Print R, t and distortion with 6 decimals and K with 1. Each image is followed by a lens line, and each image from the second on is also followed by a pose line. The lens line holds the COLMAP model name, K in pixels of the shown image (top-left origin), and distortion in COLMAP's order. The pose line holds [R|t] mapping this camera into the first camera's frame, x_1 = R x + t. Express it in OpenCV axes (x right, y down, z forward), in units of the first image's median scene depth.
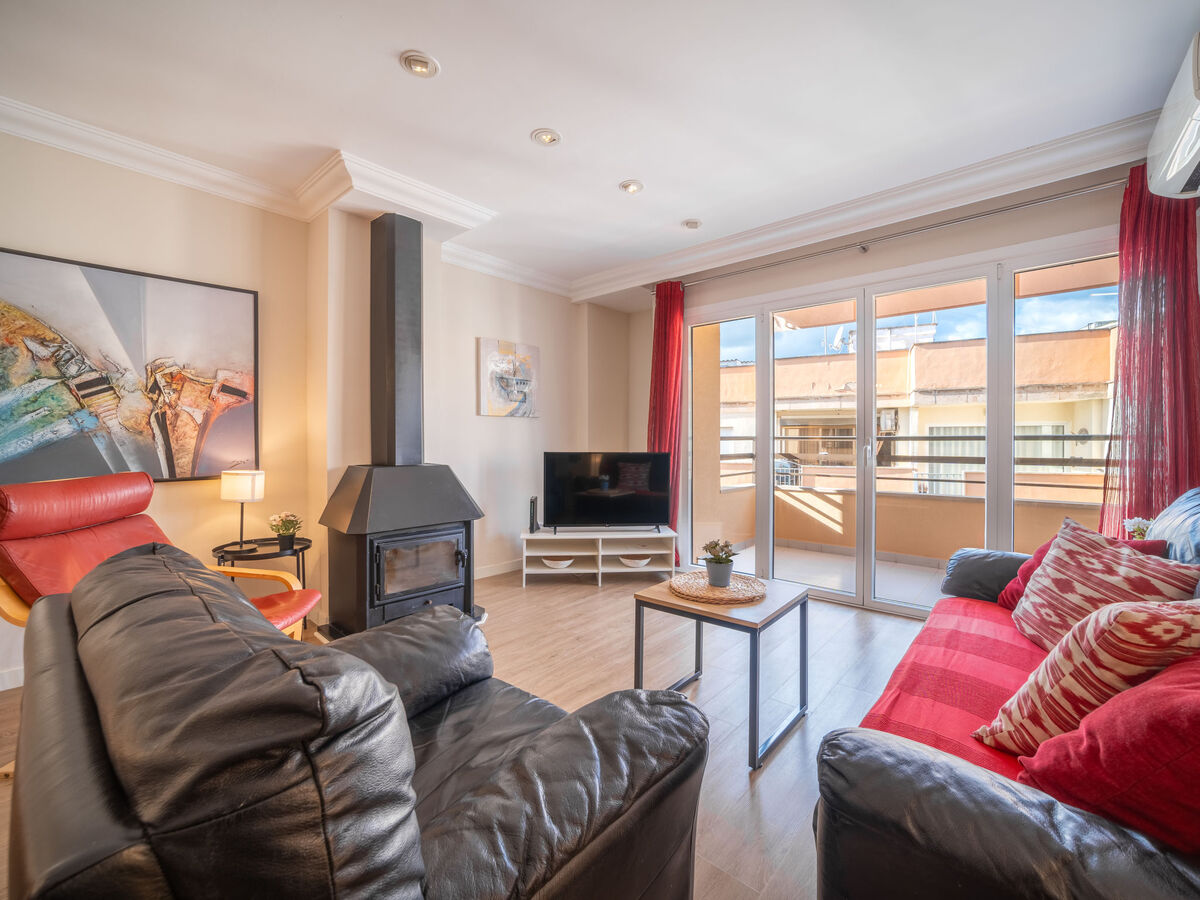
lens RADIAL K [[452.7, 0, 600.0], [0, 452.7, 450.0], [0, 0, 1]] dist [-0.006134, 0.000248]
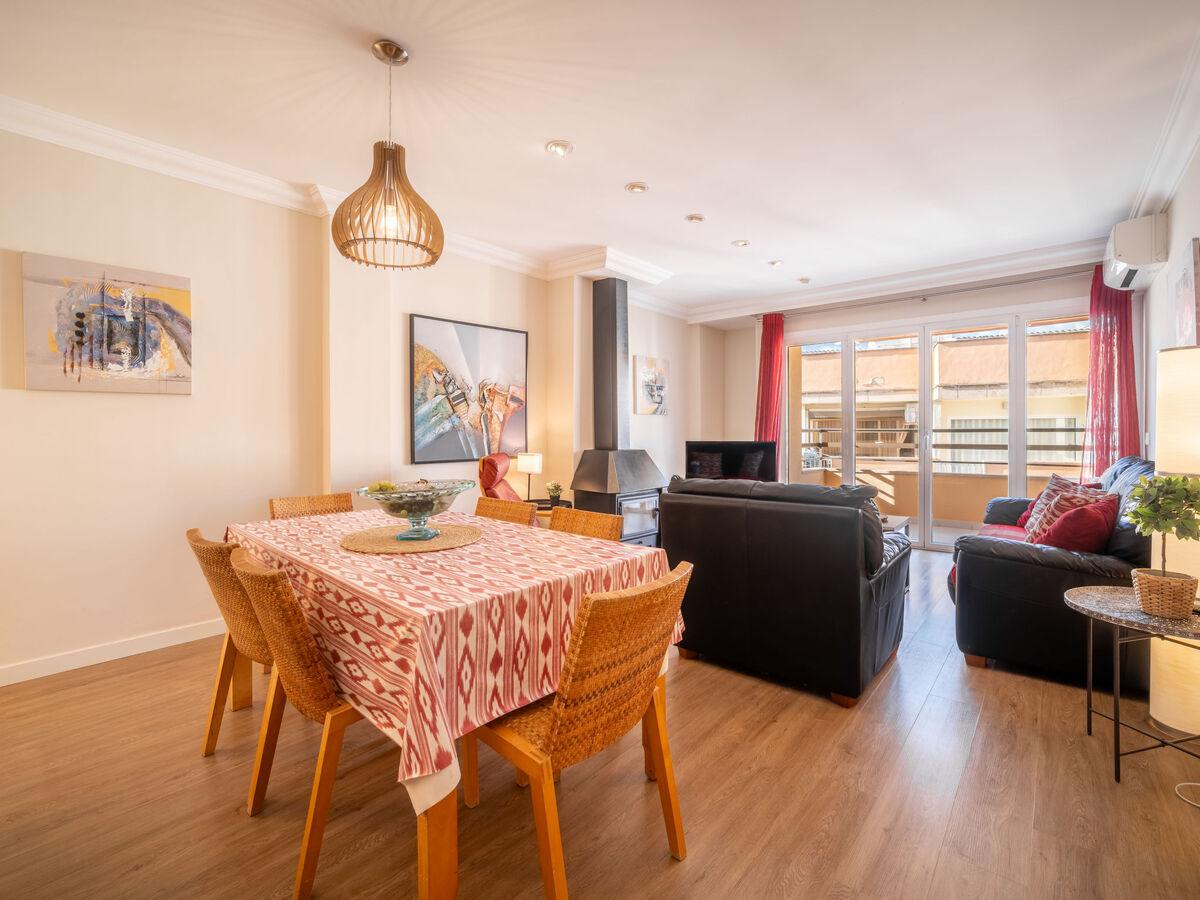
lens RADIAL K [[503.2, 0, 601.0], [0, 503.2, 441.8], [0, 0, 1]] dist [0.000774, 0.000394]
pose [[0.999369, -0.003274, 0.035354, -0.558297], [0.003449, 0.999982, -0.004892, 0.015757], [-0.035338, 0.005011, 0.999363, -0.628101]]
